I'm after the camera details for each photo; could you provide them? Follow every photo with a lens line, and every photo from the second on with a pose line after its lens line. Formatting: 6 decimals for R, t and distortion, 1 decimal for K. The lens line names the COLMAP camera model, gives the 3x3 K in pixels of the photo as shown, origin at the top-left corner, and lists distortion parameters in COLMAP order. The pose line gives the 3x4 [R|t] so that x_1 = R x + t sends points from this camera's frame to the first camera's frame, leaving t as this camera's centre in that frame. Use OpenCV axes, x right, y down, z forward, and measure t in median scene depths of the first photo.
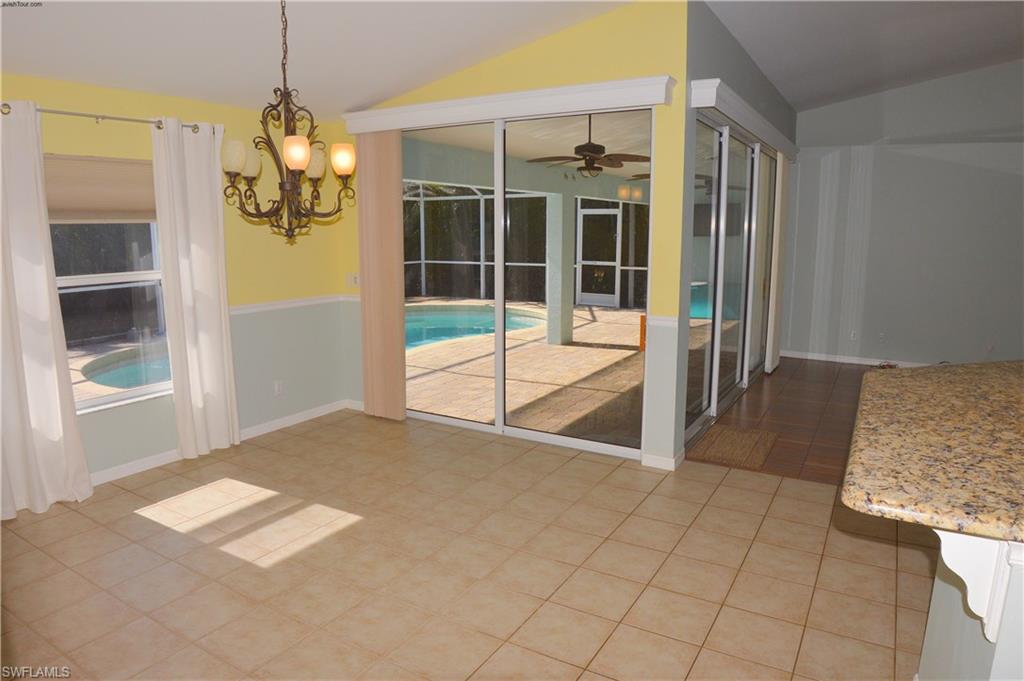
lens RADIAL K [[648.0, 0, 514.3], [0, 648.0, 340.2], [0, 0, 1]] dist [-0.092648, 0.004937]
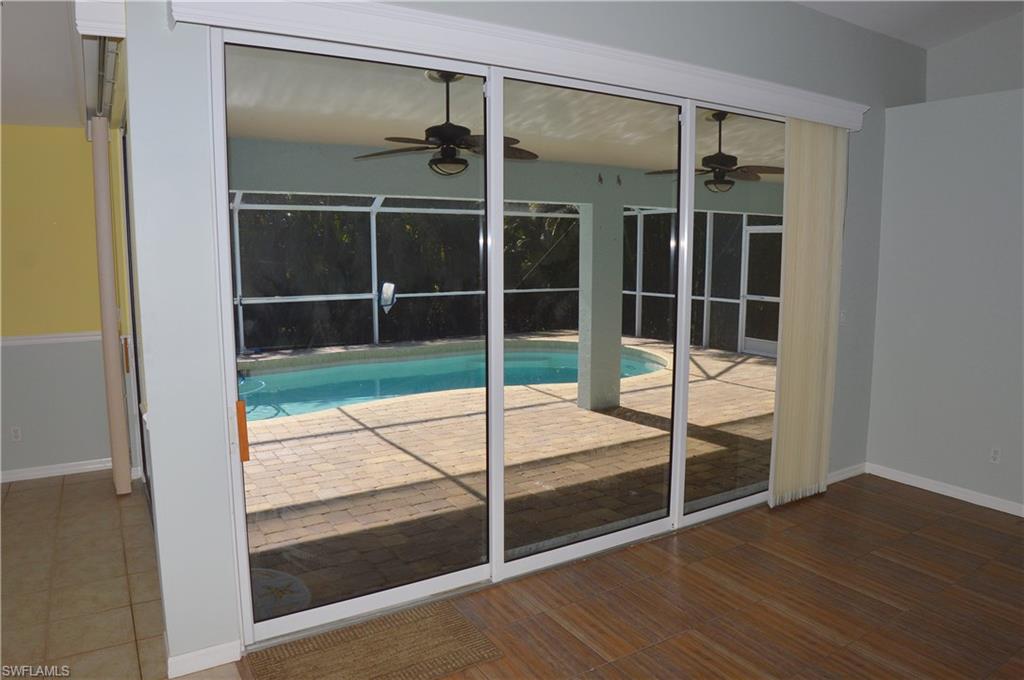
lens RADIAL K [[687.7, 0, 512.0], [0, 687.7, 340.0], [0, 0, 1]] dist [-0.108949, 0.001580]
pose [[0.887821, 0.061388, -0.456076, 0.231080], [-0.080363, 0.996516, -0.022308, -0.032038], [0.453118, 0.056457, 0.889661, 0.184974]]
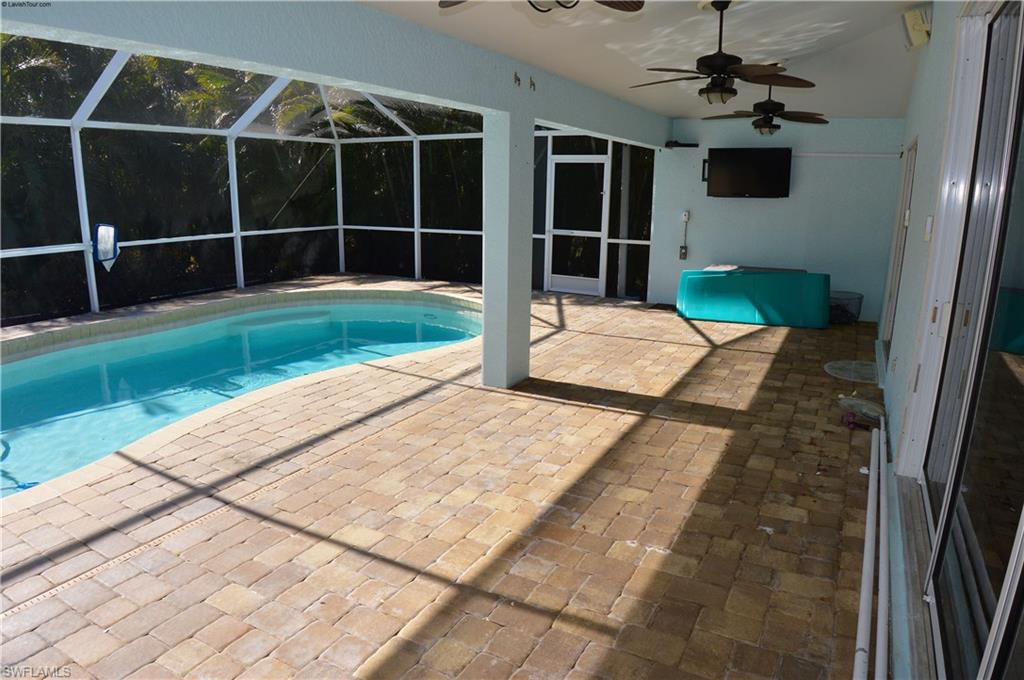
lens RADIAL K [[646.0, 0, 512.5], [0, 646.0, 334.6], [0, 0, 1]] dist [-0.080183, 0.000320]
pose [[0.999558, 0.006050, 0.029096, 0.041804], [-0.007673, 0.998400, 0.056020, -0.048465], [-0.028710, -0.056218, 0.998006, 0.300391]]
